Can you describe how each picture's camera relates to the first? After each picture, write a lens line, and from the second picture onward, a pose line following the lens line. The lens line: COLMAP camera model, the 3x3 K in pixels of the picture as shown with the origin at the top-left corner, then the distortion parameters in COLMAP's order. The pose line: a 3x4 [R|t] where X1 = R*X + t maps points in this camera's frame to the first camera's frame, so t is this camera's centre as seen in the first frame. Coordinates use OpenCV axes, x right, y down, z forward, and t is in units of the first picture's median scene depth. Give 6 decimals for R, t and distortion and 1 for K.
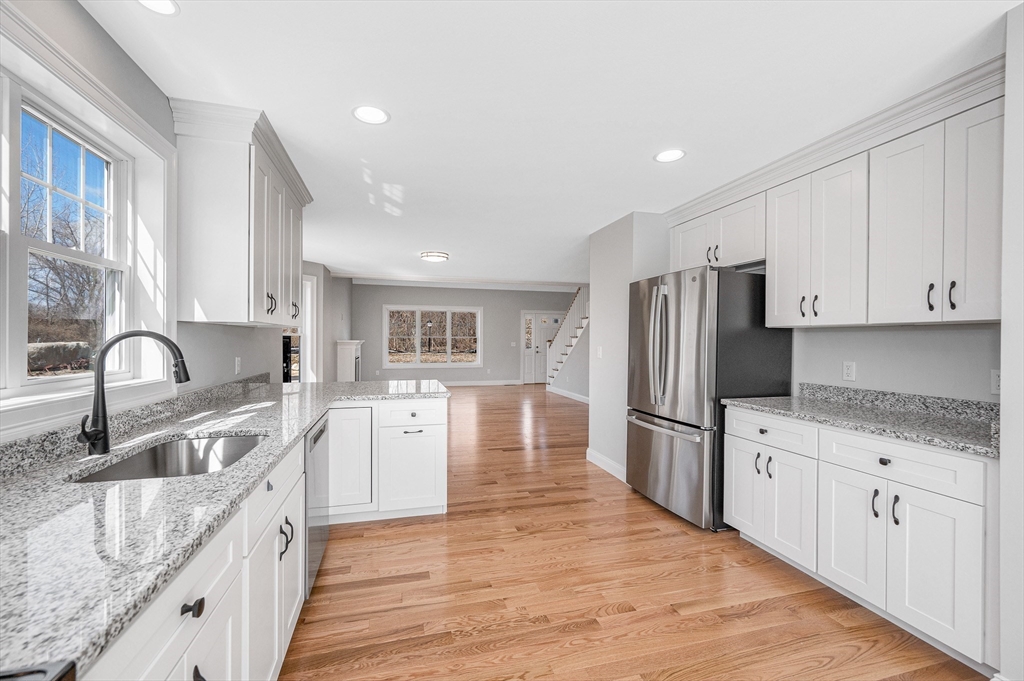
lens RADIAL K [[401.4, 0, 495.2], [0, 401.4, 339.8], [0, 0, 1]] dist [-0.000906, 0.000033]
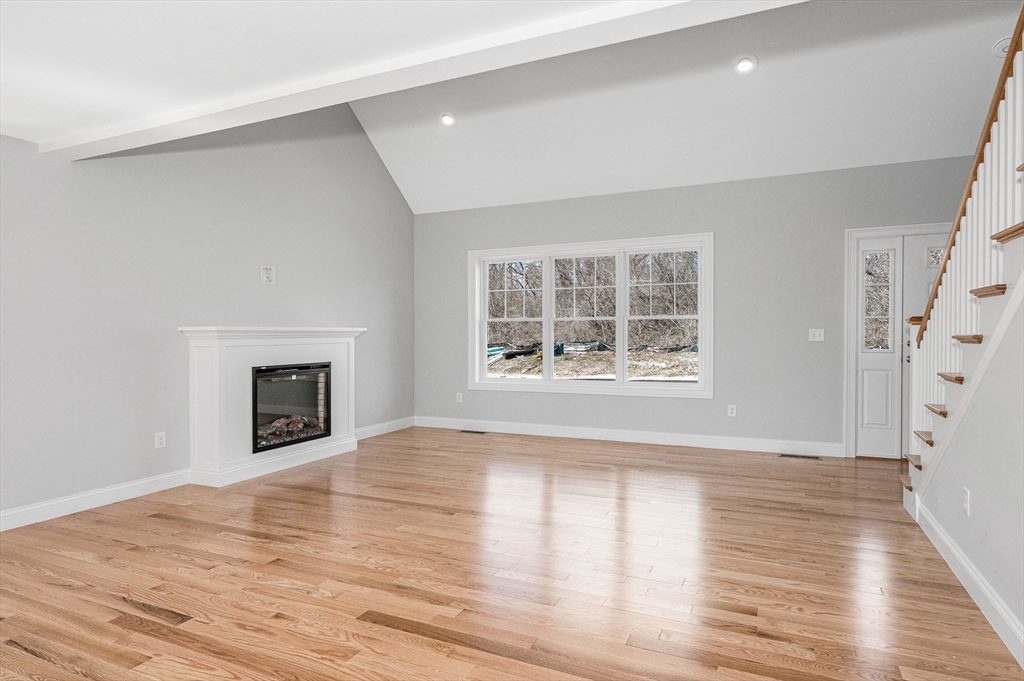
lens RADIAL K [[548.5, 0, 512.0], [0, 548.5, 340.5], [0, 0, 1]] dist [-0.001080, -0.000558]
pose [[0.766704, -0.005443, -0.641977, 0.651863], [0.012613, 0.999899, 0.006586, 0.044768], [0.641876, -0.013146, 0.766695, 2.266691]]
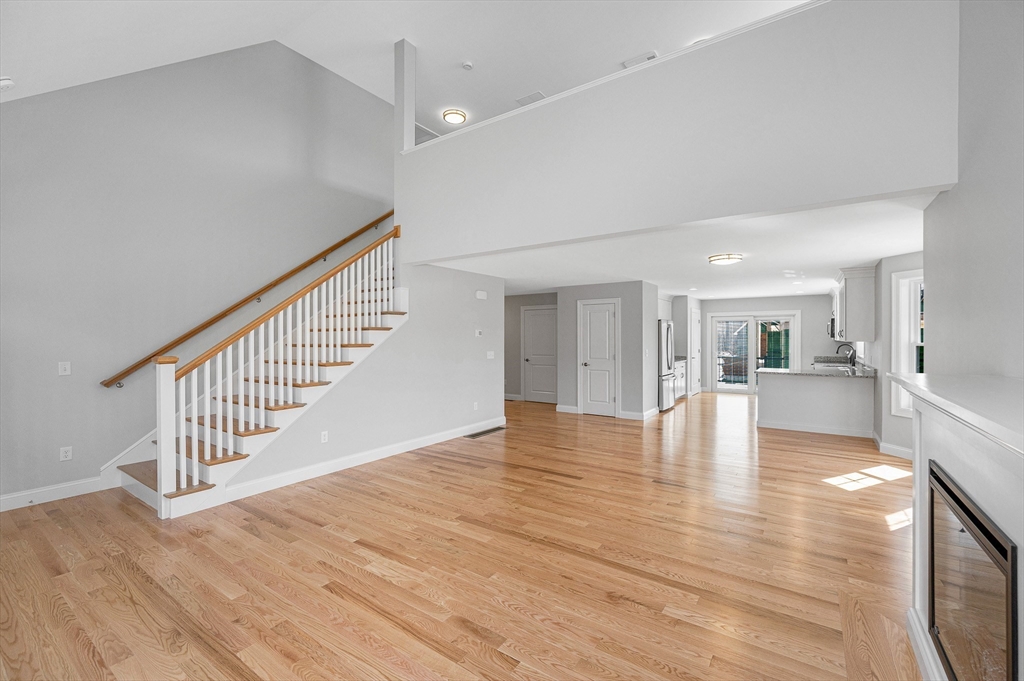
lens RADIAL K [[414.7, 0, 534.6], [0, 414.7, 339.6], [0, 0, 1]] dist [0.000239, 0.000102]
pose [[-0.672943, -0.010400, 0.739621, -1.136477], [-0.002509, 0.999927, 0.011778, -0.077133], [-0.739690, 0.006071, -0.672920, 3.978176]]
